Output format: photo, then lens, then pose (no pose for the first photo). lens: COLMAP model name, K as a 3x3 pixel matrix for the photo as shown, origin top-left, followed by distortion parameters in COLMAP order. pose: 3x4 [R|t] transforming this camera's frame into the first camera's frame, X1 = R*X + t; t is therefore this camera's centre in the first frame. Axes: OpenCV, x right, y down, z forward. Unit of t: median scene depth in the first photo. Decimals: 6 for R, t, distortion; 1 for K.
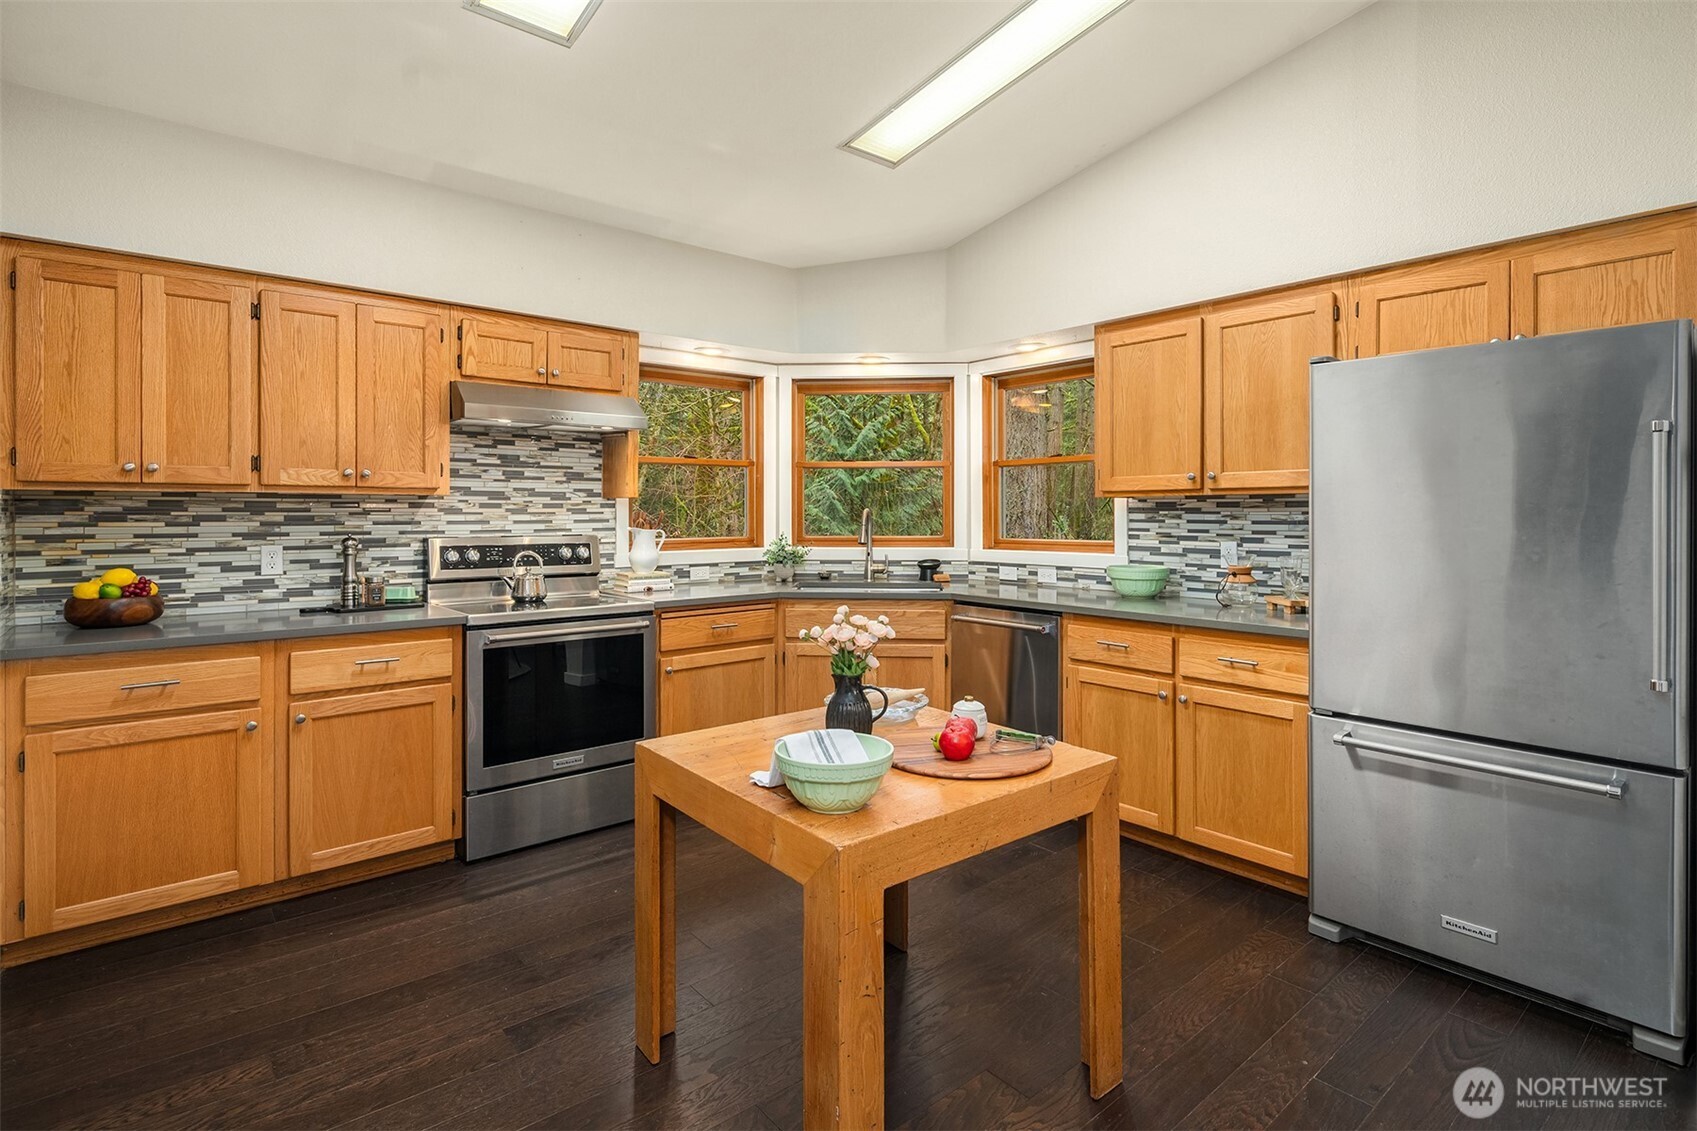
lens RADIAL K [[847.3, 0, 835.2], [0, 847.3, 519.7], [0, 0, 1]] dist [0.000390, -0.000601]
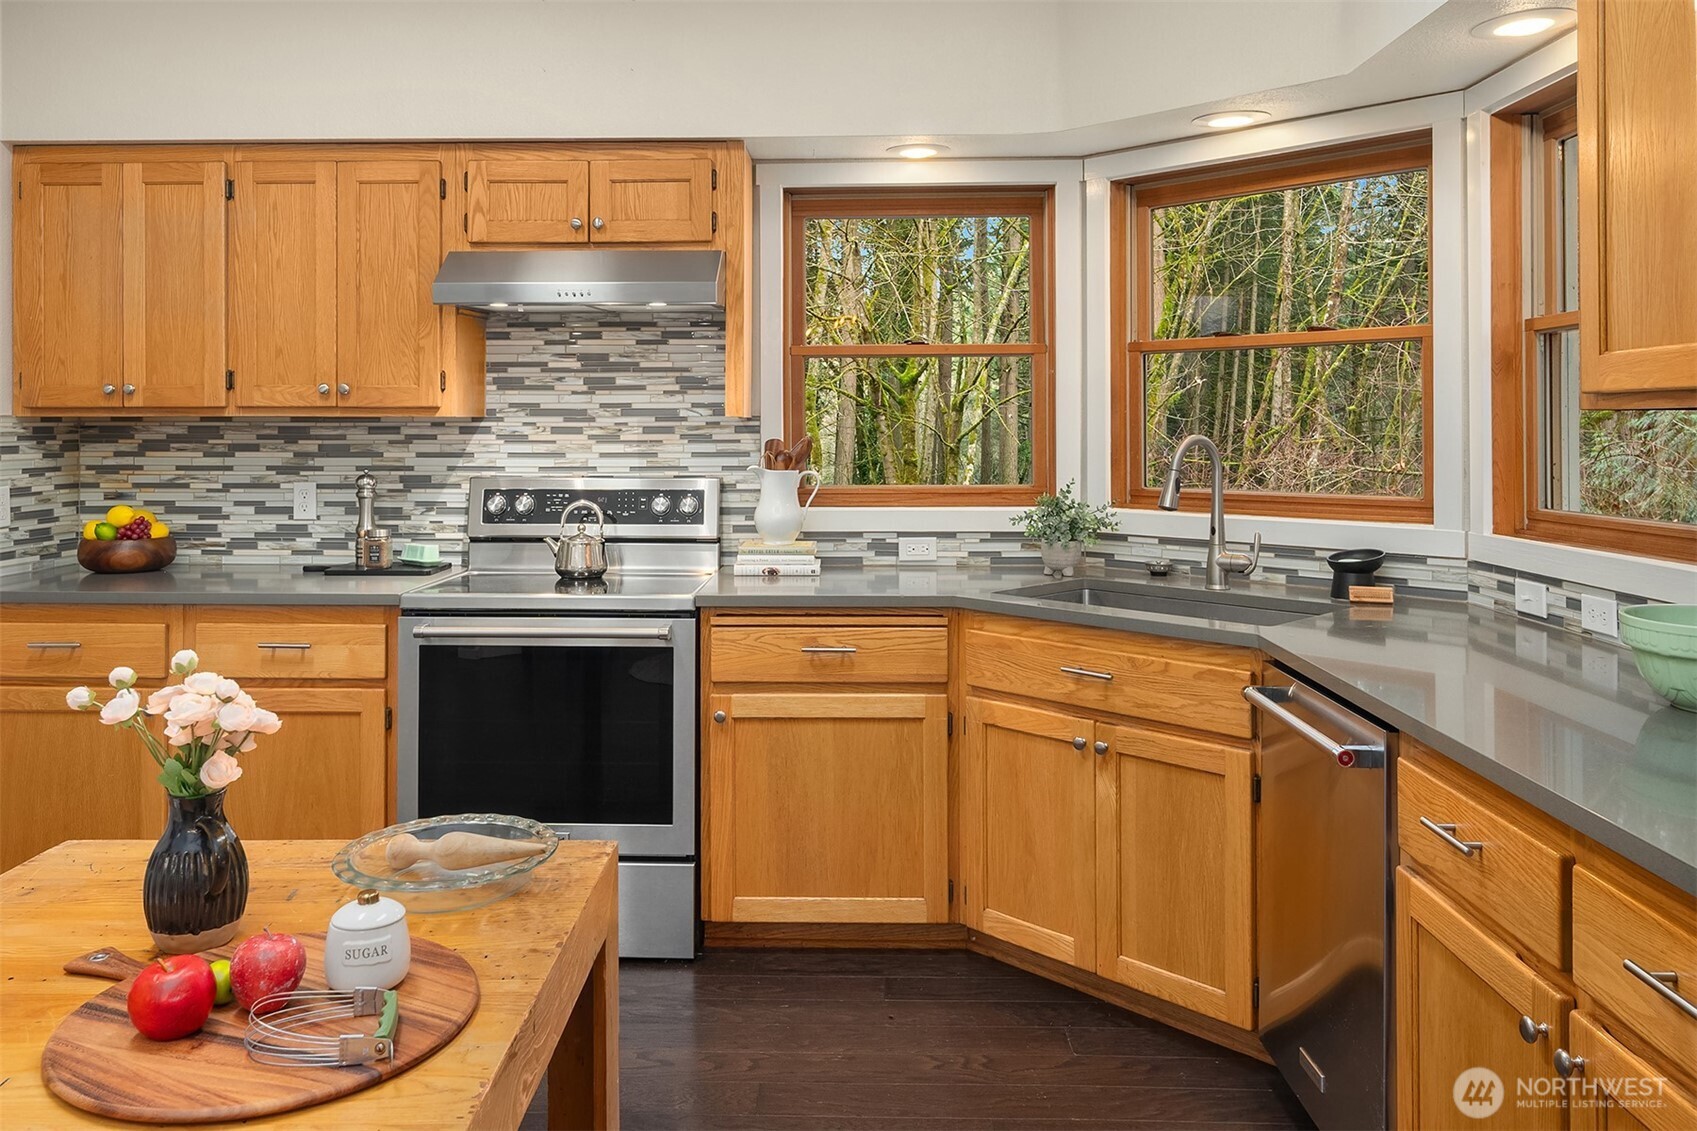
lens RADIAL K [[1295.5, 0, 844.5], [0, 1295.5, 418.1], [0, 0, 1]] dist [0.006129, 0.006647]
pose [[0.735869, -0.005162, -0.677105, 0.478074], [-0.005020, 0.999902, -0.013079, -0.014734], [0.677106, 0.013023, 0.735771, 0.414911]]
